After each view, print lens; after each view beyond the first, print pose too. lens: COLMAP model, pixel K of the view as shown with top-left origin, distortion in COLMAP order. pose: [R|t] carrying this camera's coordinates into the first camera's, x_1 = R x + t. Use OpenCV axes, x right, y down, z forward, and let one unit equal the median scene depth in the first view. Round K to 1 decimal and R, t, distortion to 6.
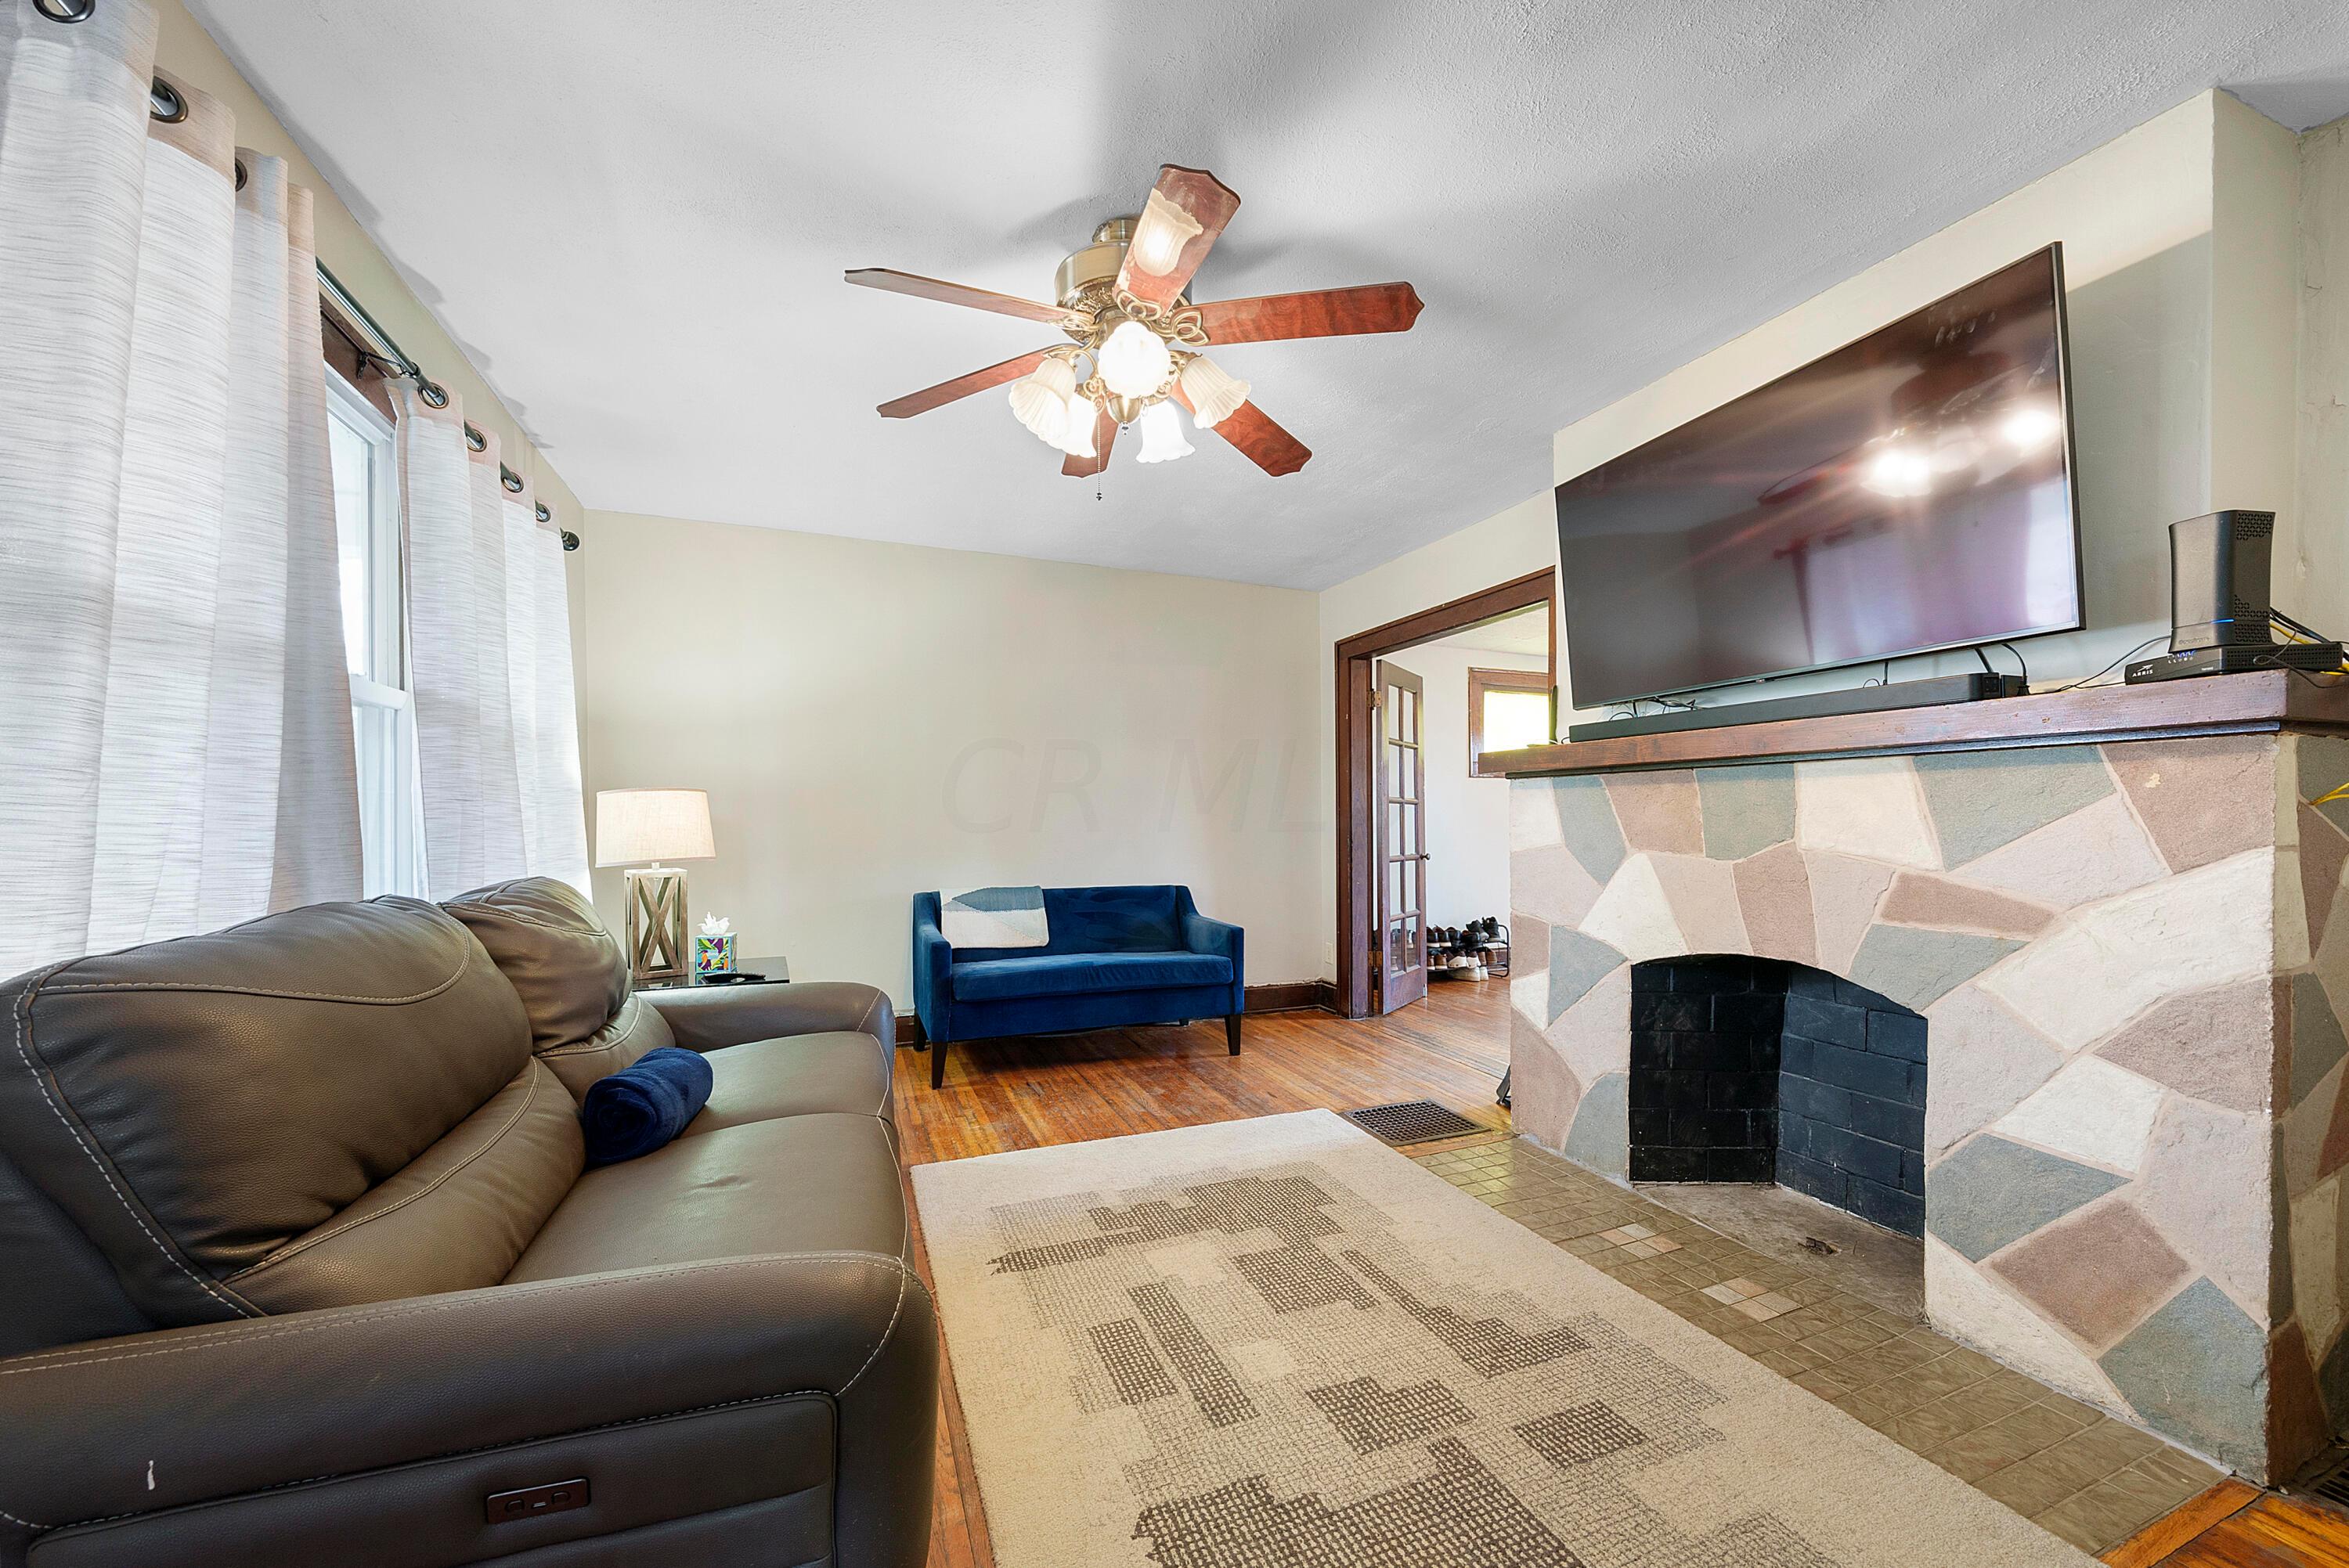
lens RADIAL K [[850.1, 0, 1165.4], [0, 850.1, 822.0], [0, 0, 1]] dist [-0.000687, -0.000007]
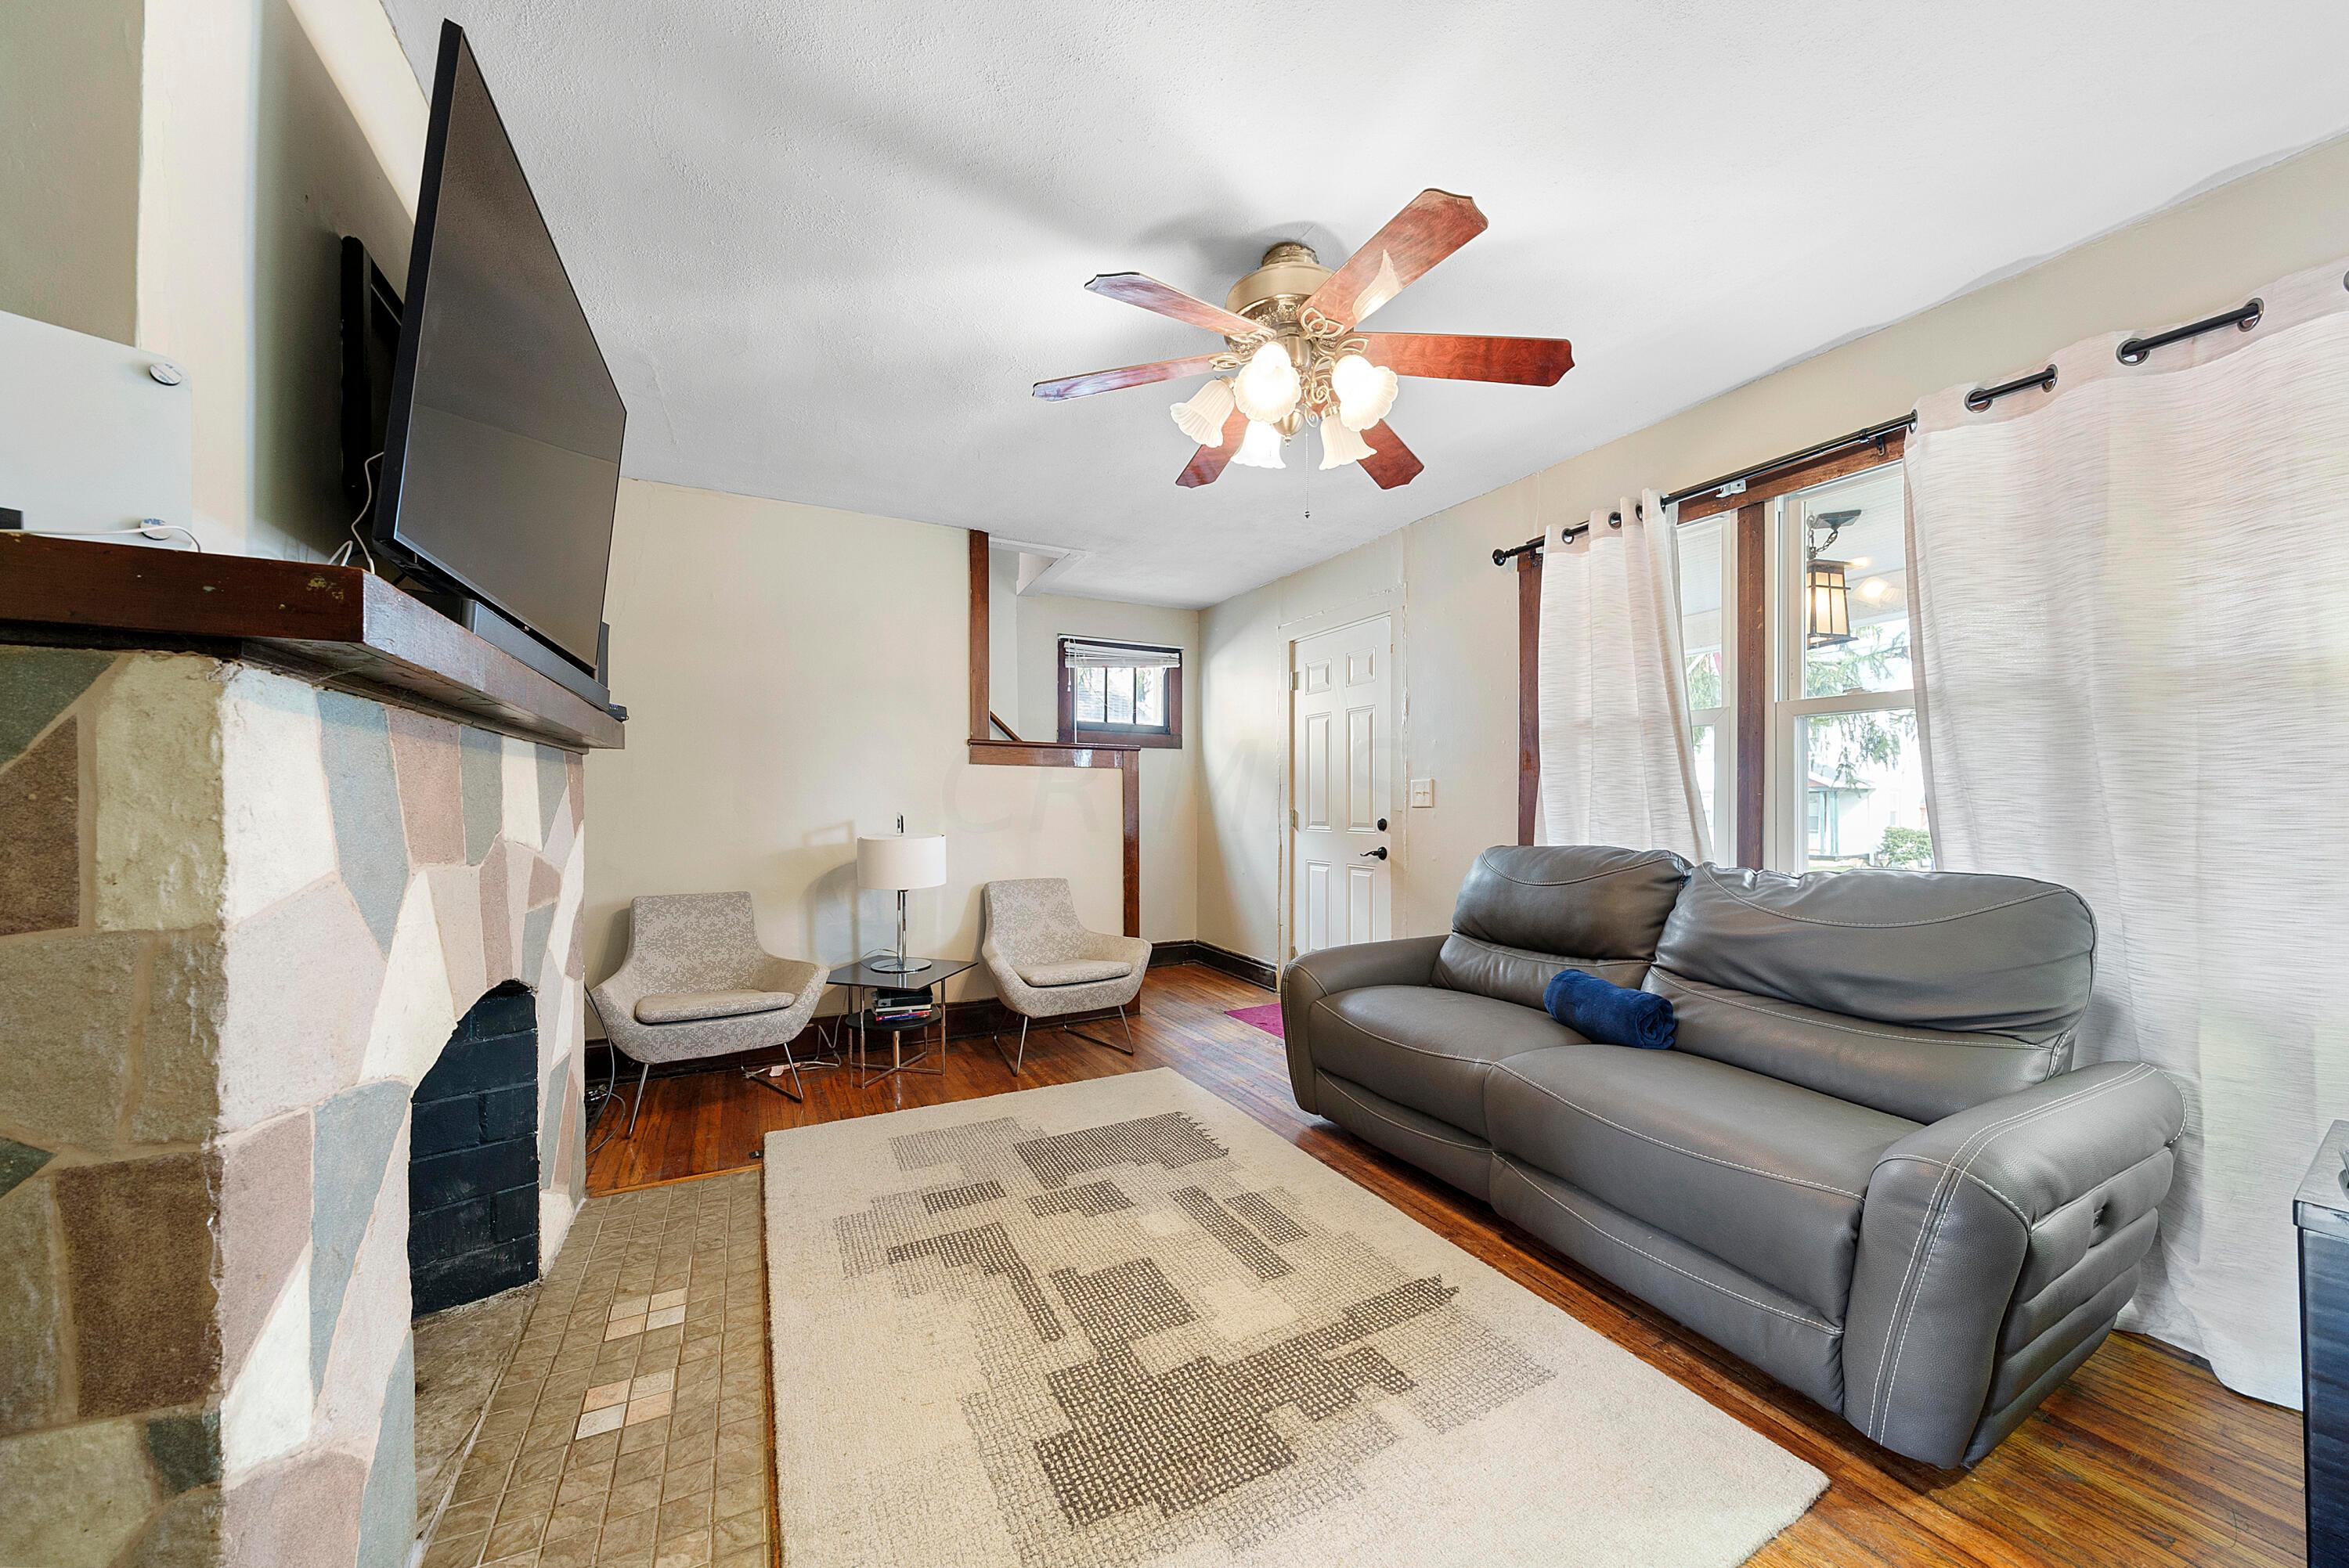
lens RADIAL K [[808.5, 0, 1173.5], [0, 808.5, 796.1], [0, 0, 1]] dist [0.000966, 0.000008]
pose [[-0.994323, -0.004329, -0.106313, 0.200114], [-0.003746, 0.999977, -0.005679, -0.009016], [0.106335, -0.005248, -0.994316, 1.902273]]
